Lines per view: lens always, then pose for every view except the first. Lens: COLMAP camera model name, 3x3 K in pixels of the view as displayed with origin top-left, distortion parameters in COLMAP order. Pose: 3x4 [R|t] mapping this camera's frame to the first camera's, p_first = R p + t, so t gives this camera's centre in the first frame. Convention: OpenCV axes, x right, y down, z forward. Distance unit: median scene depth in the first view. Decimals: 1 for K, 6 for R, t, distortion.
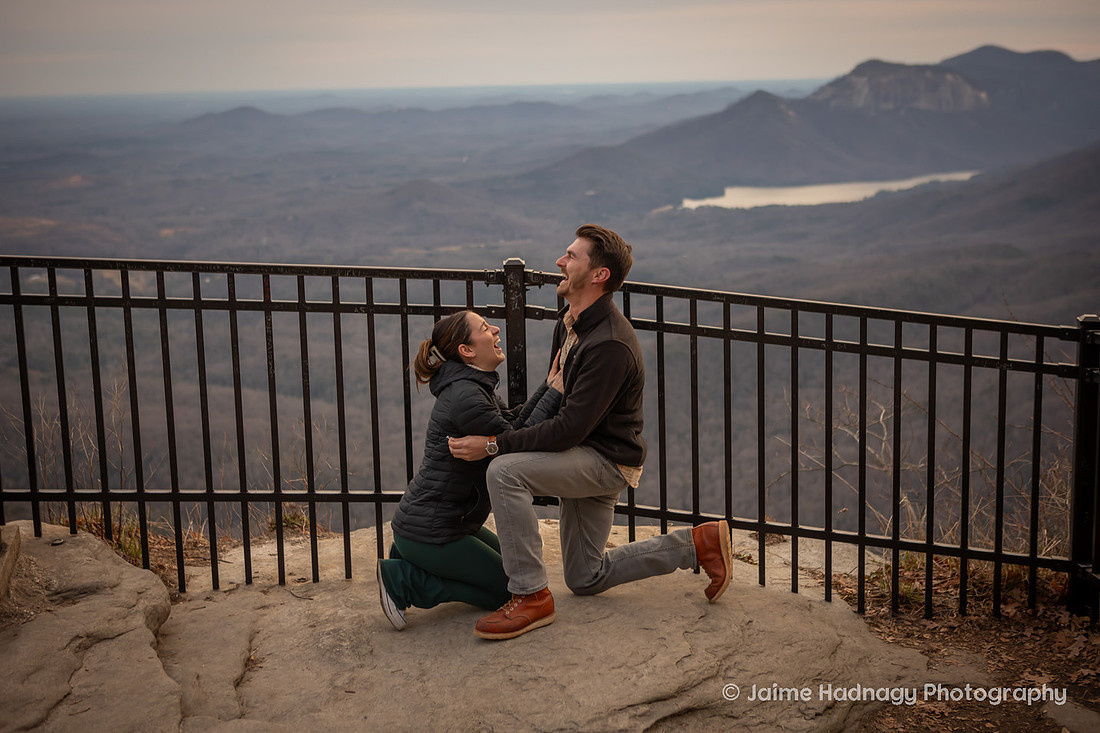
lens RADIAL K [[1494.3, 0, 556.1], [0, 1494.3, 368.4], [0, 0, 1]] dist [0.000282, 0.058243]
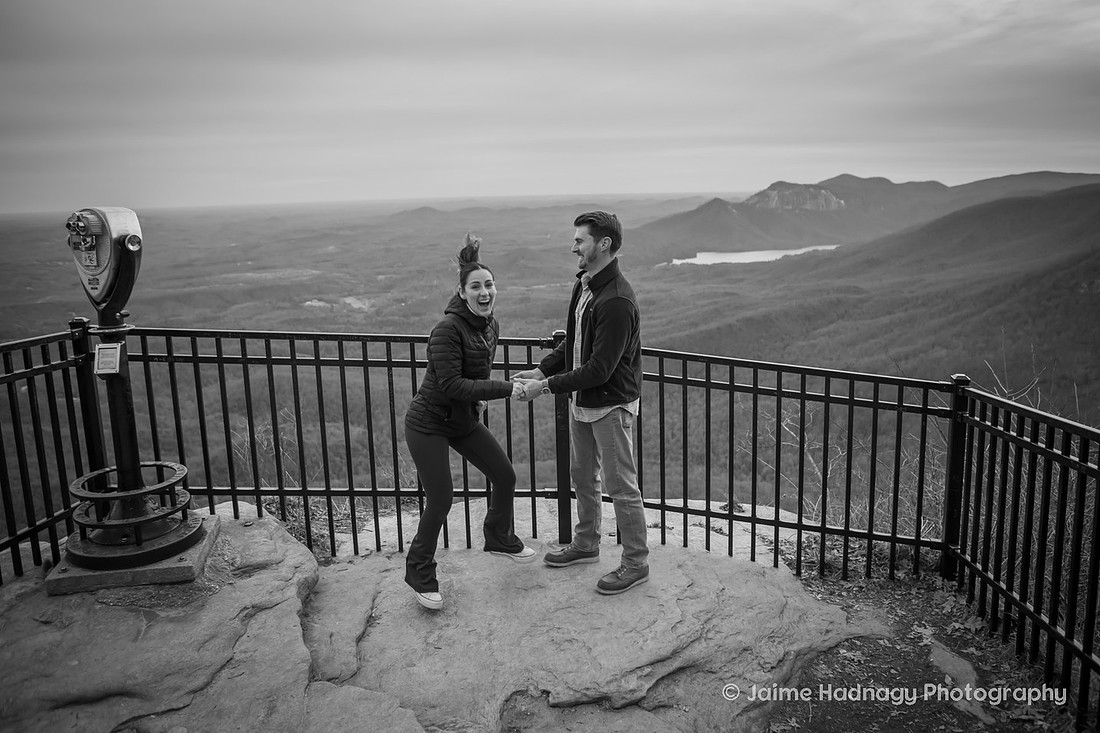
lens RADIAL K [[851.5, 0, 578.5], [0, 851.5, 346.8], [0, 0, 1]] dist [-0.101713, 0.087332]
pose [[0.999670, 0.005006, -0.025179, 0.010628], [-0.005250, 0.999940, -0.009632, -0.051216], [0.025129, 0.009761, 0.999637, 0.183901]]
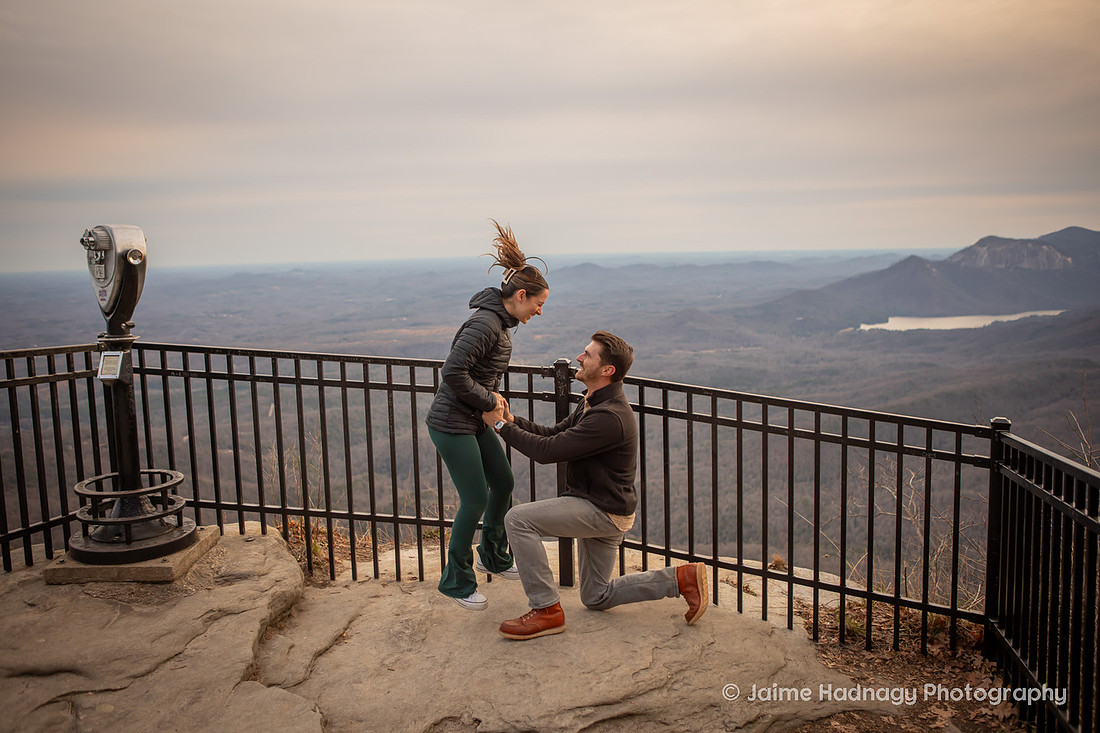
lens RADIAL K [[925.7, 0, 549.6], [0, 925.7, 368.1], [0, 0, 1]] dist [-0.089621, 0.104765]
pose [[0.970568, 0.031108, -0.238811, 0.169005], [-0.045537, 0.997440, -0.055140, -0.017612], [0.236484, 0.064392, 0.969499, 0.172693]]
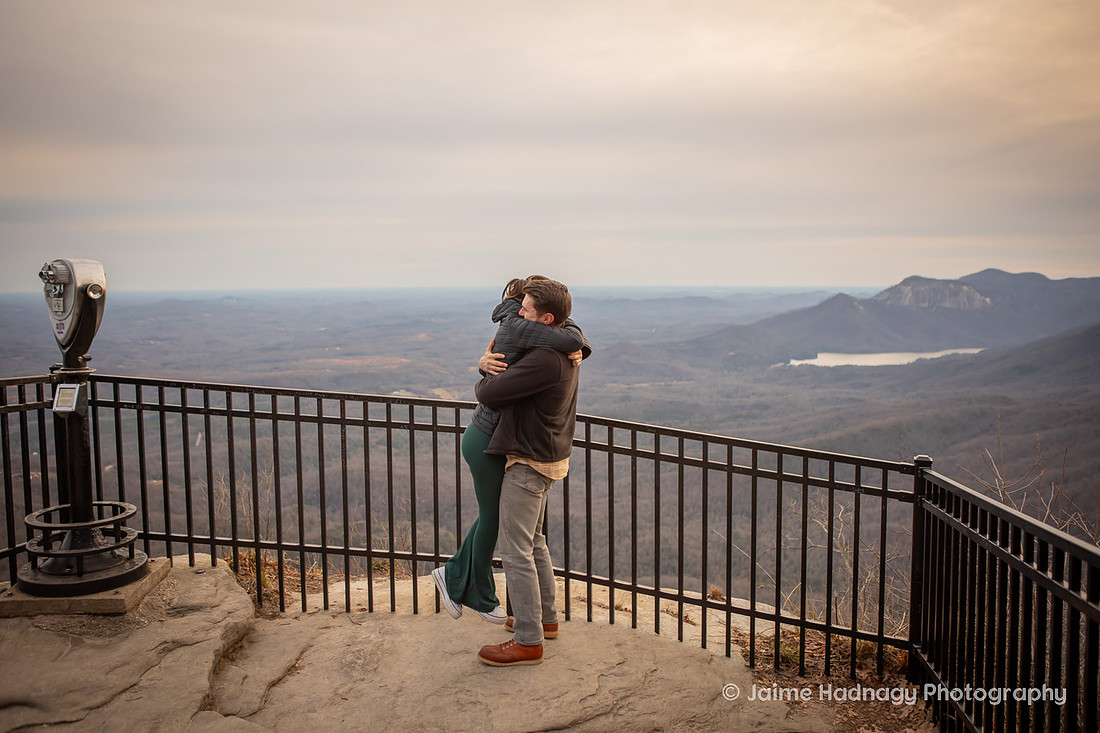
lens RADIAL K [[925.7, 0, 549.6], [0, 925.7, 368.1], [0, 0, 1]] dist [-0.089621, 0.104765]
pose [[0.984706, 0.035039, -0.170662, 0.161862], [-0.051524, 0.994319, -0.093144, -0.019745], [0.166429, 0.100513, 0.980917, 0.135970]]
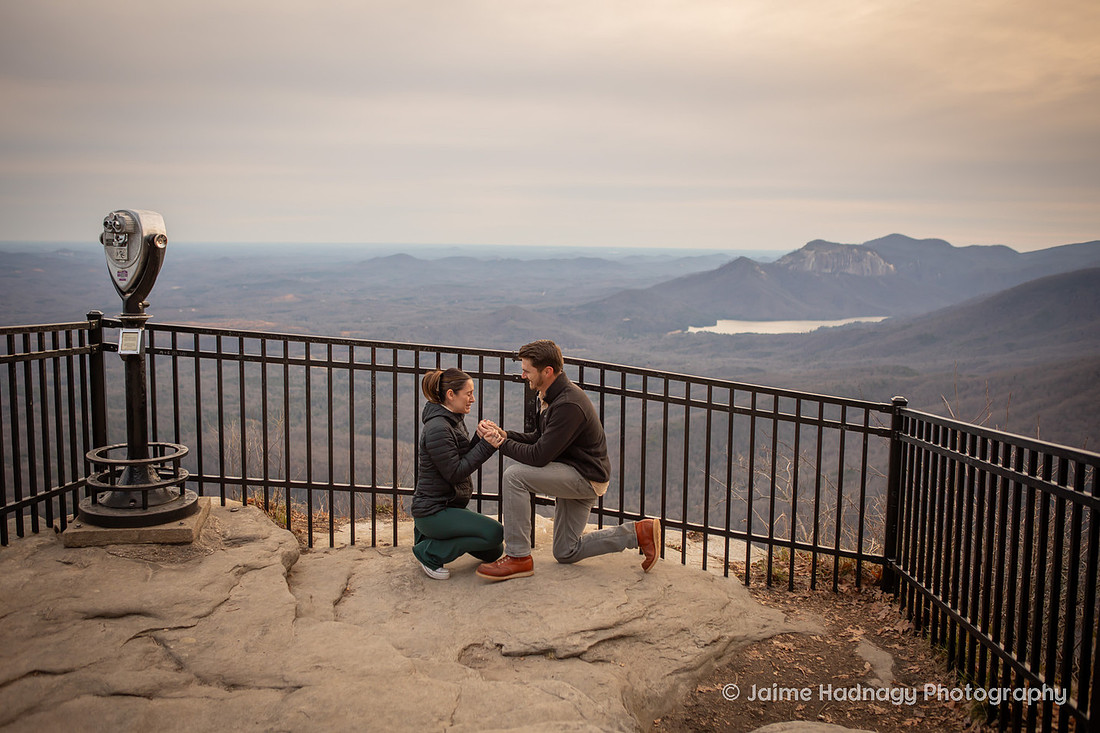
lens RADIAL K [[1004.3, 0, 550.0], [0, 1004.3, 366.5], [0, 0, 1]] dist [-0.092360, 0.132025]
pose [[0.997682, 0.045014, -0.051027, 0.046698], [-0.048382, 0.996593, -0.066801, 0.018949], [0.047846, 0.069115, 0.996461, -0.043397]]
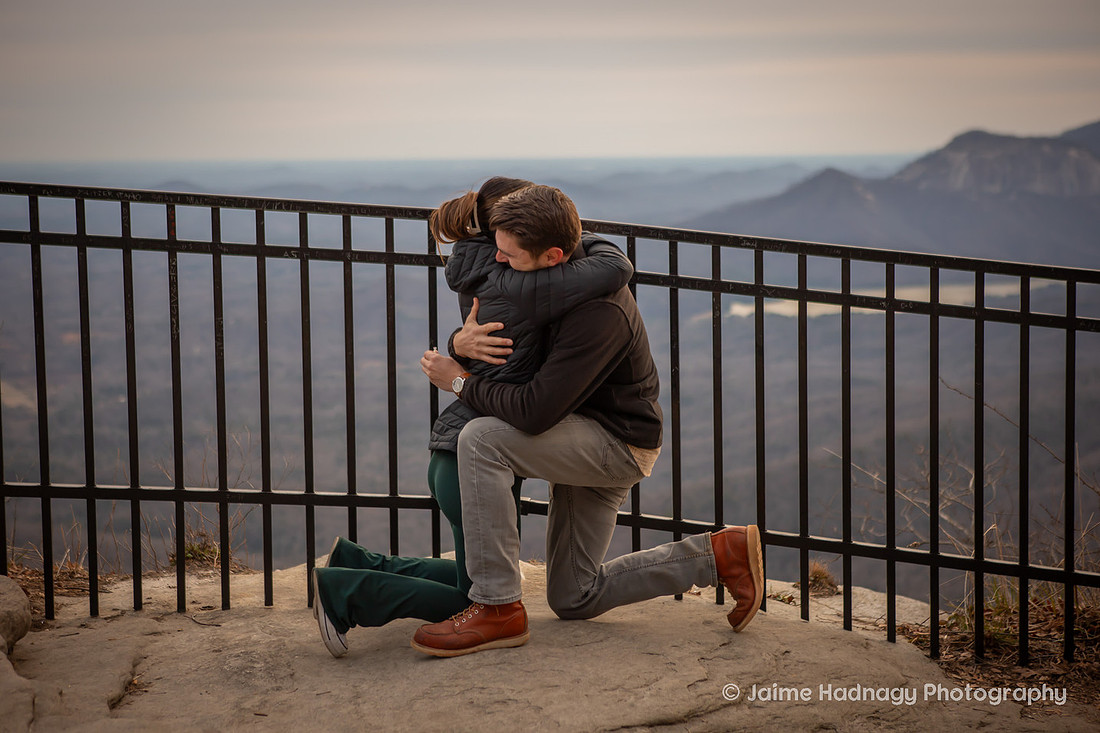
lens RADIAL K [[1909.0, 0, 556.7], [0, 1909.0, 365.4], [0, 0, 1]] dist [0.117286, -0.010938]
pose [[0.999911, 0.011683, -0.006480, 0.015541], [-0.012163, 0.996725, -0.079942, 0.099067], [0.005525, 0.080014, 0.996778, 0.004801]]
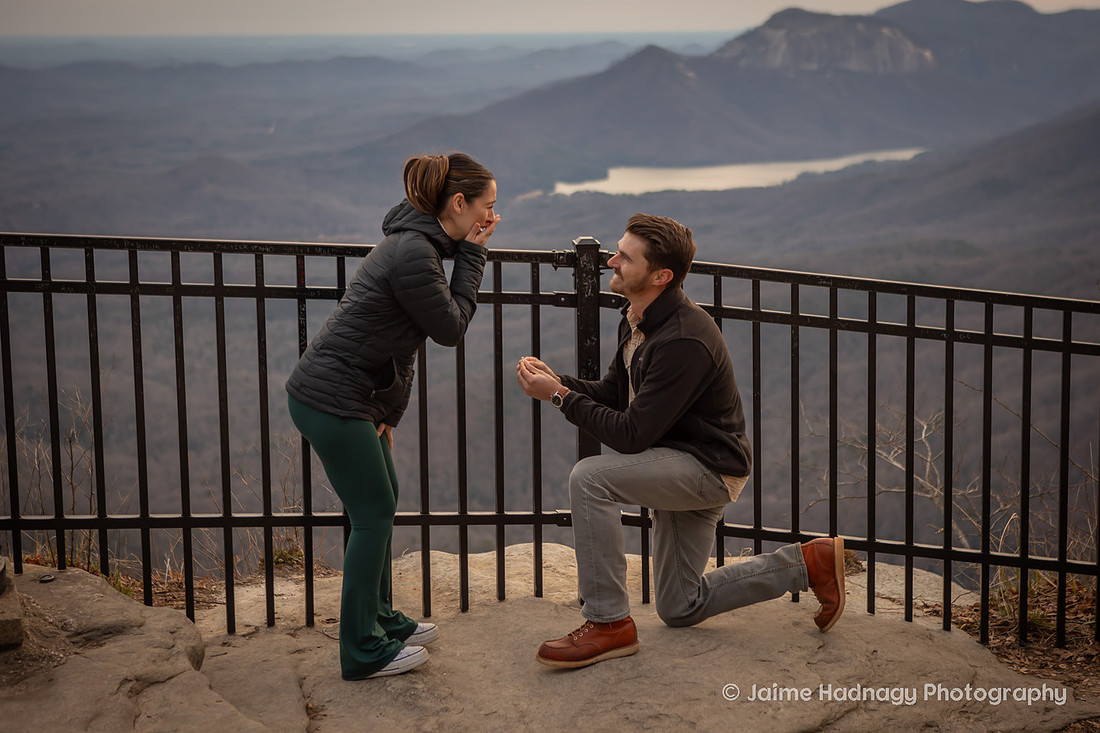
lens RADIAL K [[1920.9, 0, 614.3], [0, 1920.9, 349.4], [0, 0, 1]] dist [0.063770, -0.018875]
pose [[0.993365, -0.007206, 0.114776, -0.142974], [0.010215, 0.999619, -0.025648, 0.020045], [-0.114548, 0.026650, 0.993060, -0.098437]]
